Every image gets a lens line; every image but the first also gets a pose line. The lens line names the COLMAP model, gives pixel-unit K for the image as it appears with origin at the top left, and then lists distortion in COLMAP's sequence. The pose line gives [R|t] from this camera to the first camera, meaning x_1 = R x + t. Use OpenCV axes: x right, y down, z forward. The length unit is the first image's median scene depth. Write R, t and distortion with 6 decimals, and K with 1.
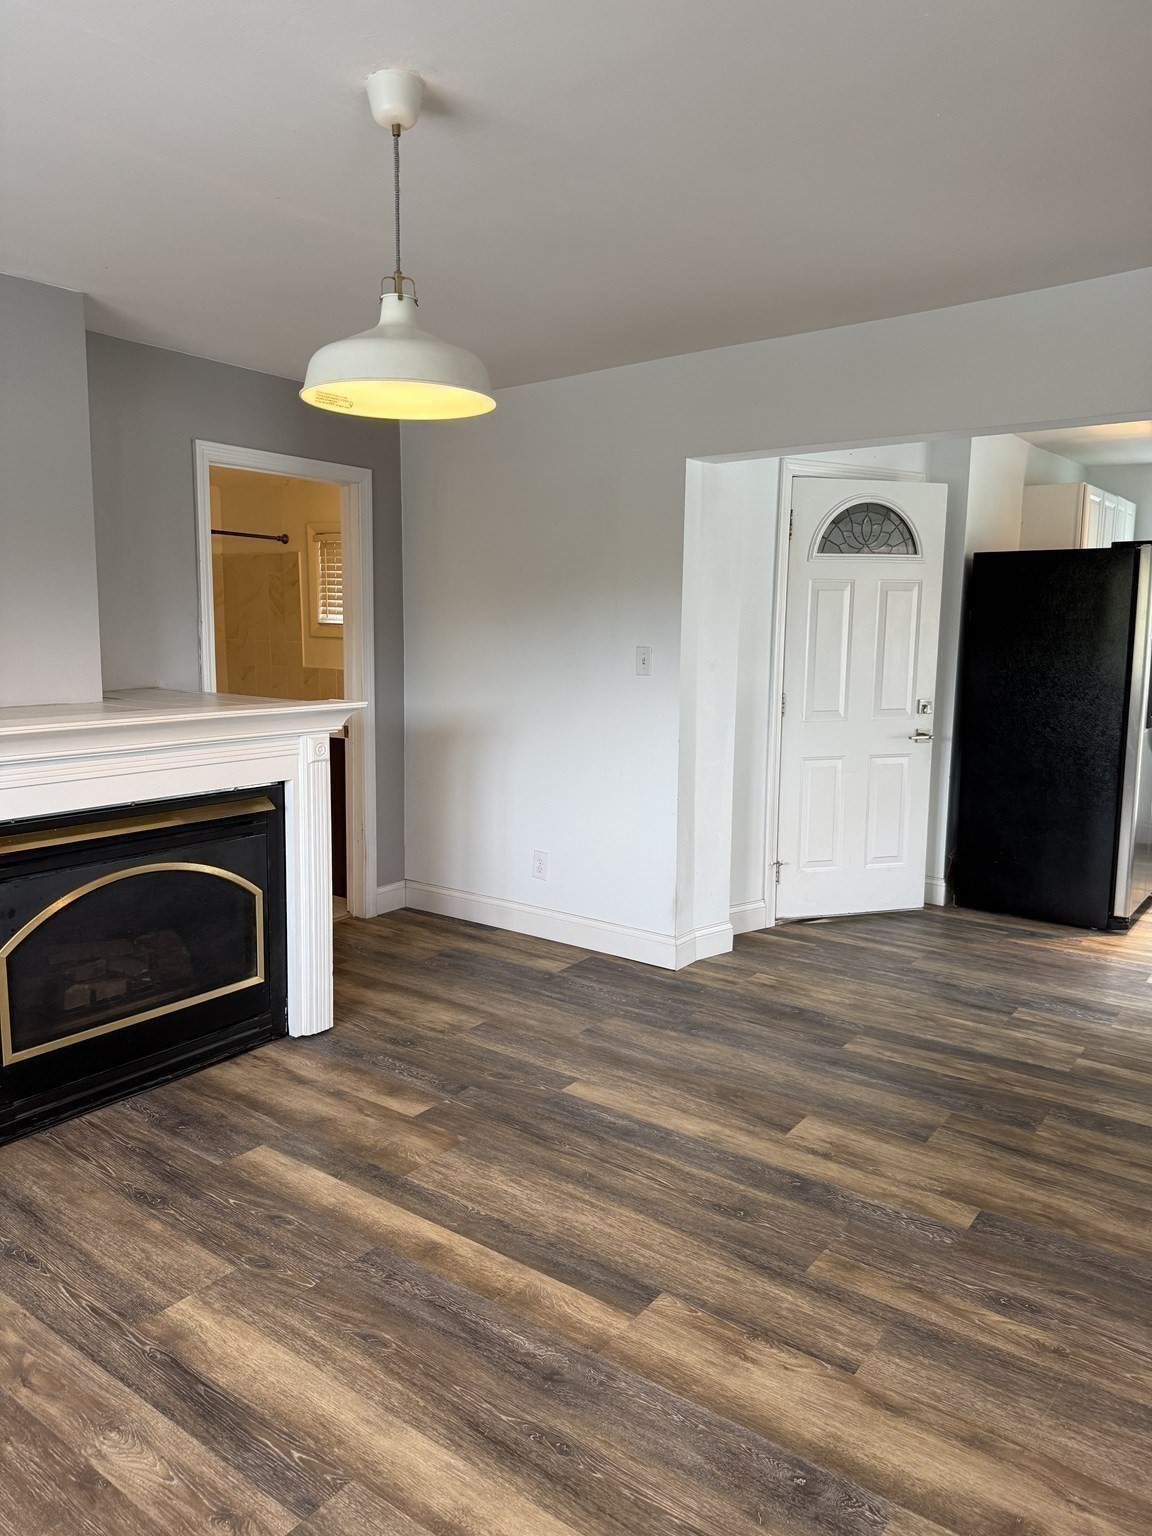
lens RADIAL K [[1091.6, 0, 571.5], [0, 1091.6, 766.0], [0, 0, 1]] dist [0.037813, -0.012518]
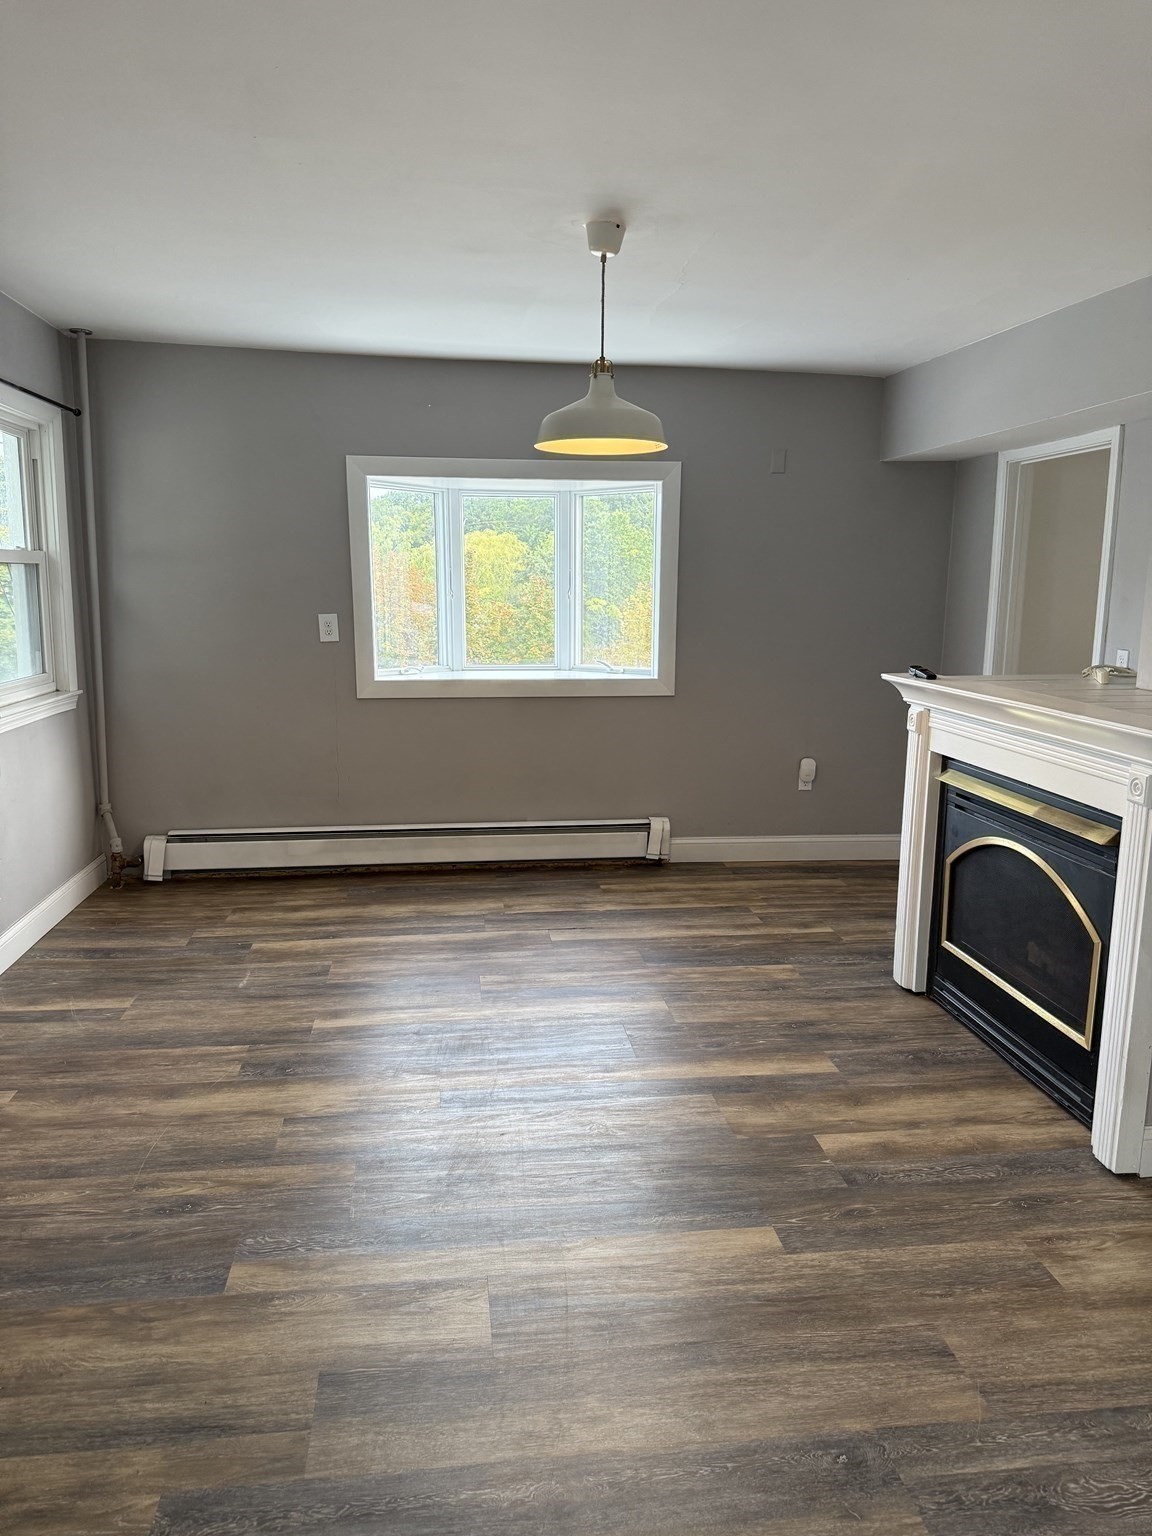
lens RADIAL K [[1091.6, 0, 568.6], [0, 1091.6, 770.8], [0, 0, 1]] dist [0.037813, -0.012518]
pose [[-0.728585, 0.107237, -0.676509, 0.716779], [-0.111038, 0.956113, 0.271144, -0.244815], [0.675896, 0.272670, -0.684701, 1.669802]]
